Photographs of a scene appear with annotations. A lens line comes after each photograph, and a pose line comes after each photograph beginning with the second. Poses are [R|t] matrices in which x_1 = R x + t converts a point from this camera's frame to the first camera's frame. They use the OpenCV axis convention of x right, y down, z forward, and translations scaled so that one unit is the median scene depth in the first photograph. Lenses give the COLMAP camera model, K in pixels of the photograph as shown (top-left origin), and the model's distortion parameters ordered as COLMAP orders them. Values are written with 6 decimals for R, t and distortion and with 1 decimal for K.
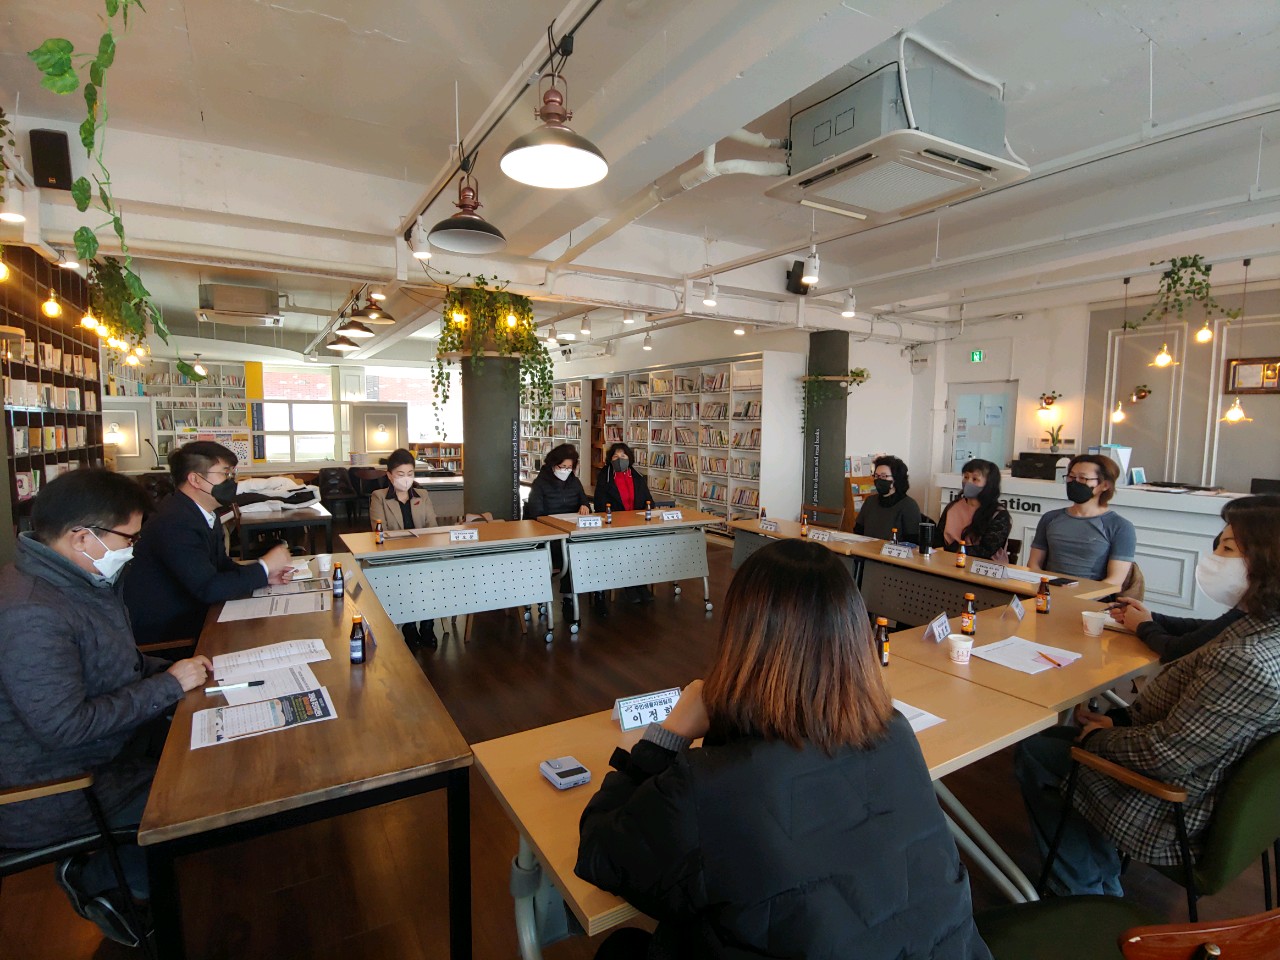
lens RADIAL K [[669.5, 0, 648.6], [0, 669.5, 485.9], [0, 0, 1]] dist [0.002191, -0.001288]
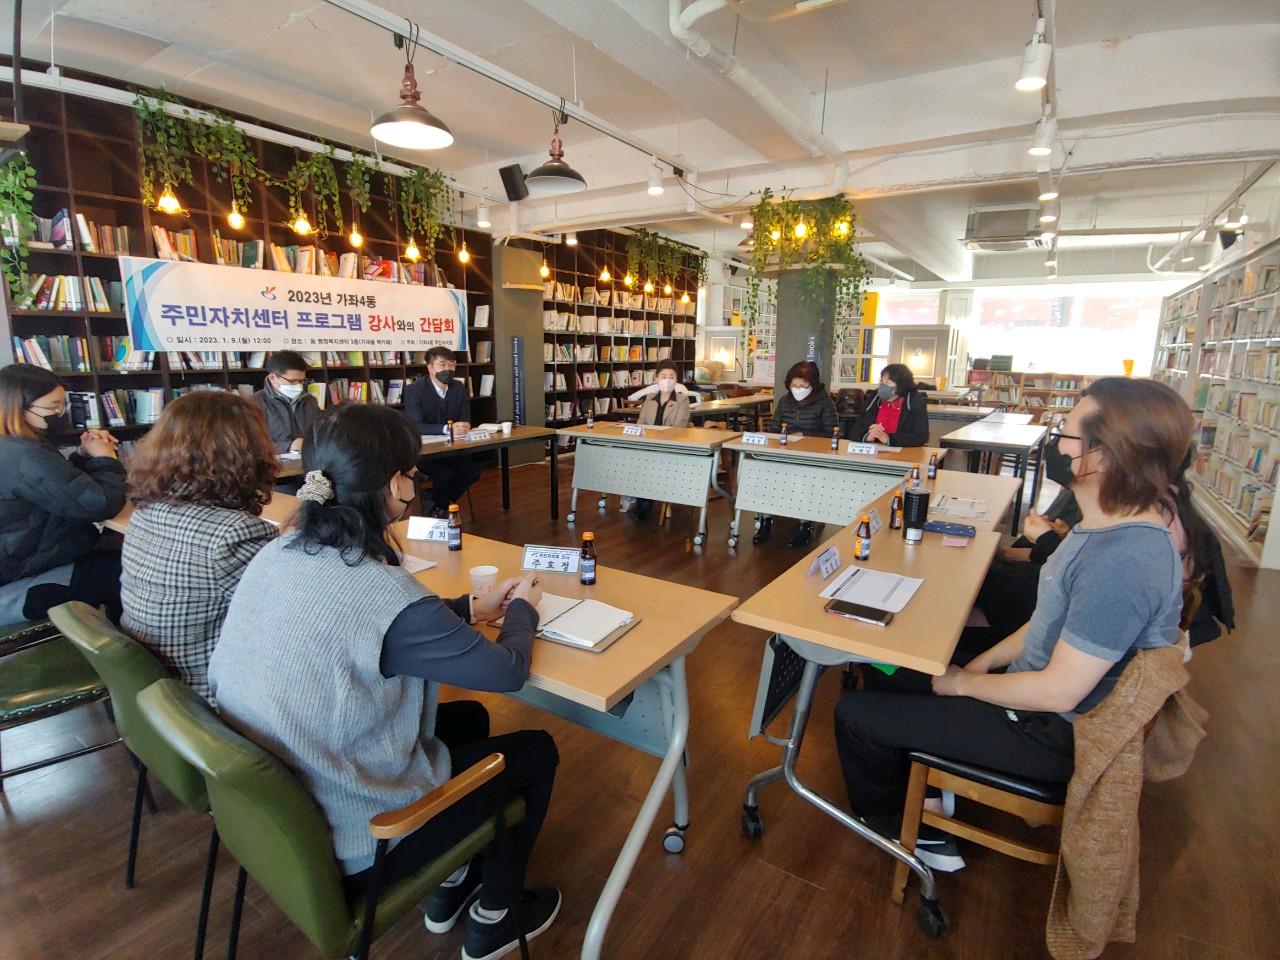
lens RADIAL K [[658.7, 0, 640.0], [0, 658.7, 480.0], [0, 0, 1]] dist [0.003352, 0.000630]
pose [[0.439884, 0.172601, -0.881312, 0.681338], [-0.087507, 0.984925, 0.149216, -0.014440], [0.893781, 0.011483, 0.448356, 0.424057]]
